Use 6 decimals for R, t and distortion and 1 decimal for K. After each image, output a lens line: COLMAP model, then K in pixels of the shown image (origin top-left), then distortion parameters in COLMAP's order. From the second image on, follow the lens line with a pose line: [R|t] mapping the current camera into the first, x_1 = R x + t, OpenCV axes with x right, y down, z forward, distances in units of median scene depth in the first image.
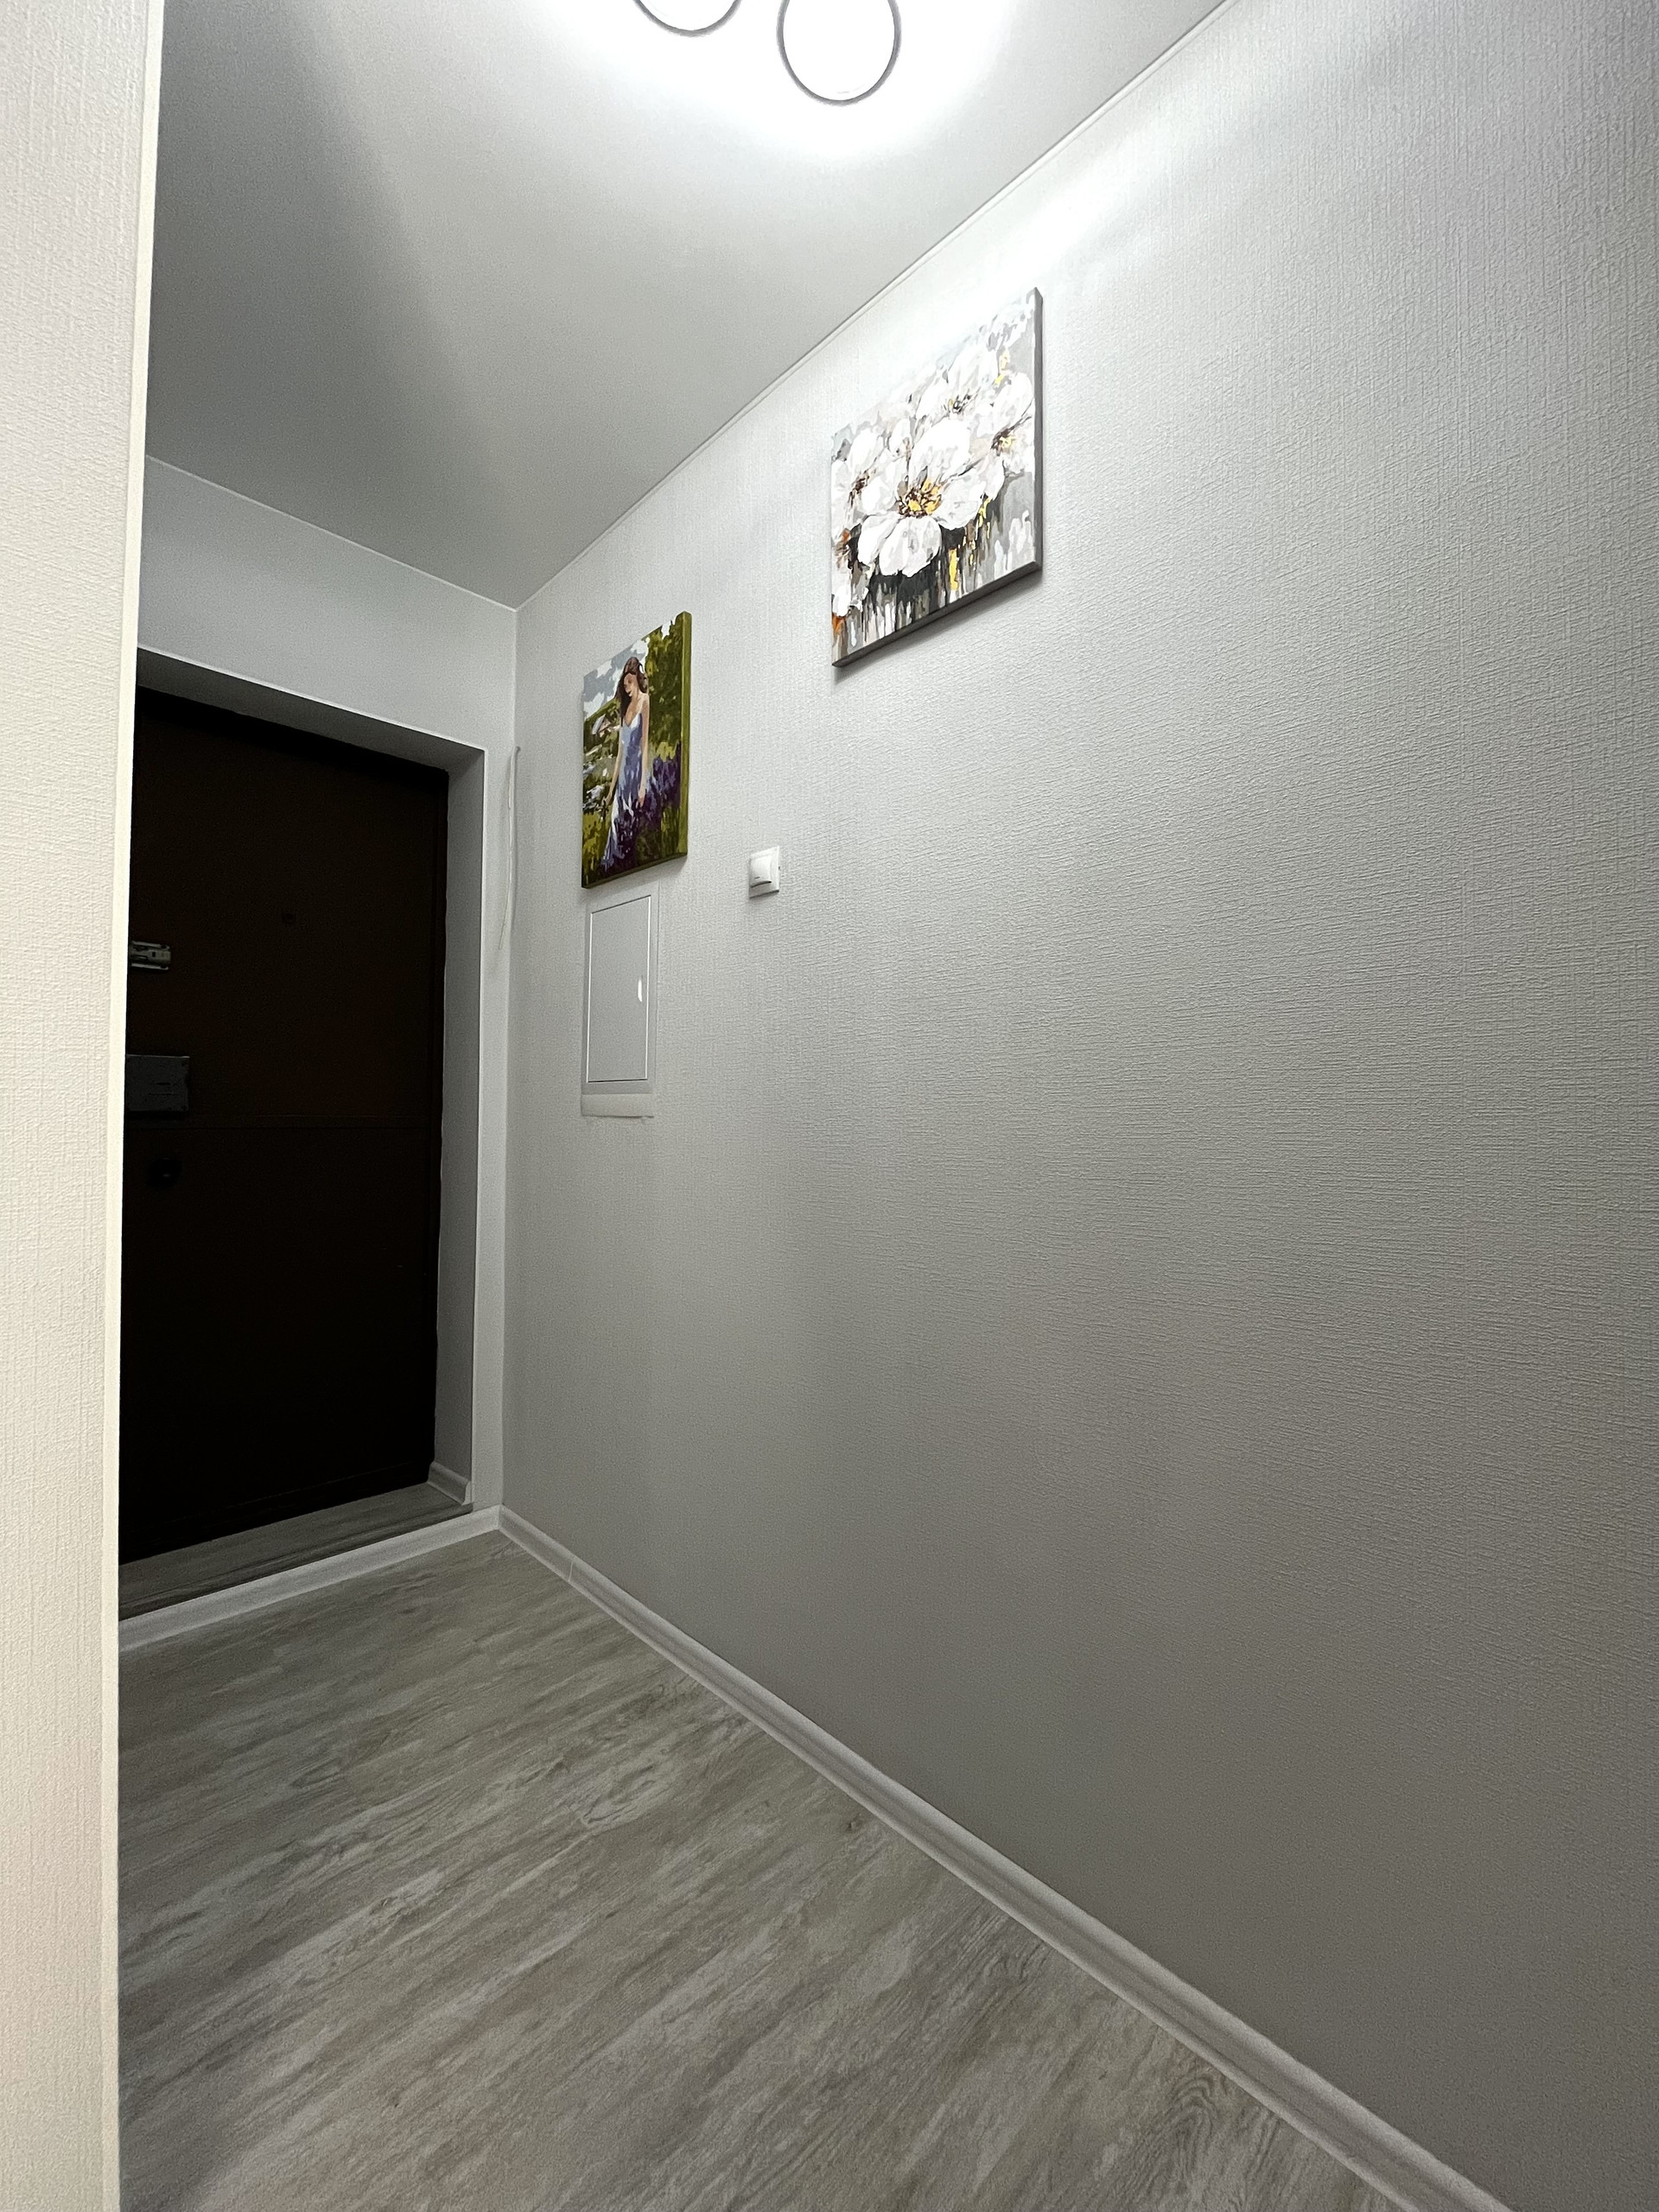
lens RADIAL K [[891.2, 0, 831.1], [0, 891.2, 1109.1], [0, 0, 1]] dist [0.001557, -0.000085]
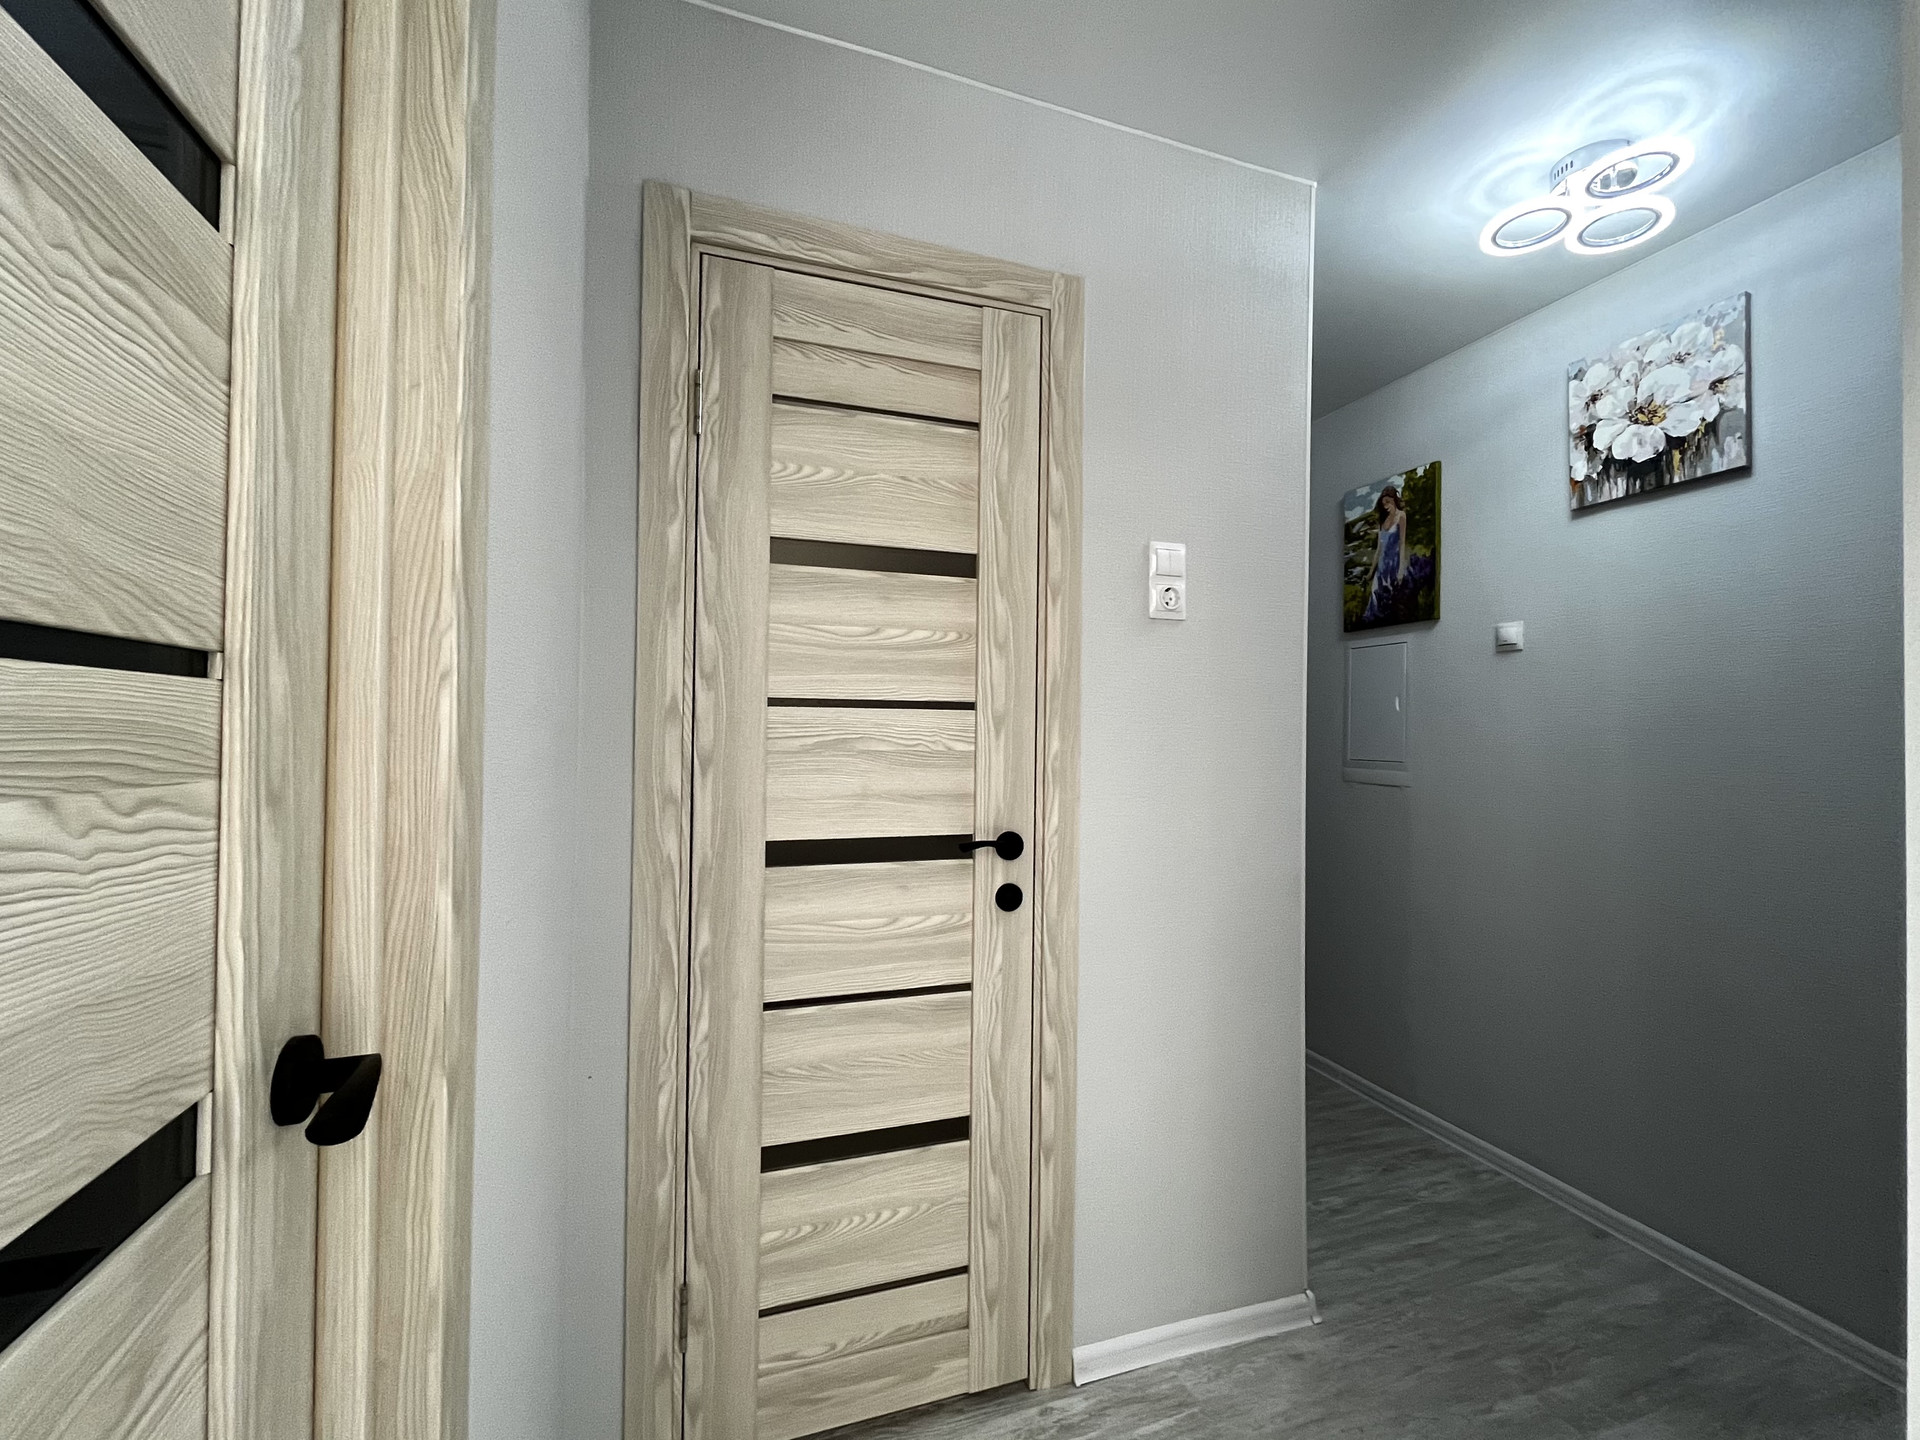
lens RADIAL K [[869.5, 0, 962.5], [0, 869.5, 718.5], [0, 0, 1]] dist [-0.003725, 0.000463]
pose [[0.909083, 0.001421, -0.416612, -0.344327], [-0.002628, 0.999994, -0.002322, -0.129018], [0.416606, 0.003206, 0.909081, -0.857767]]
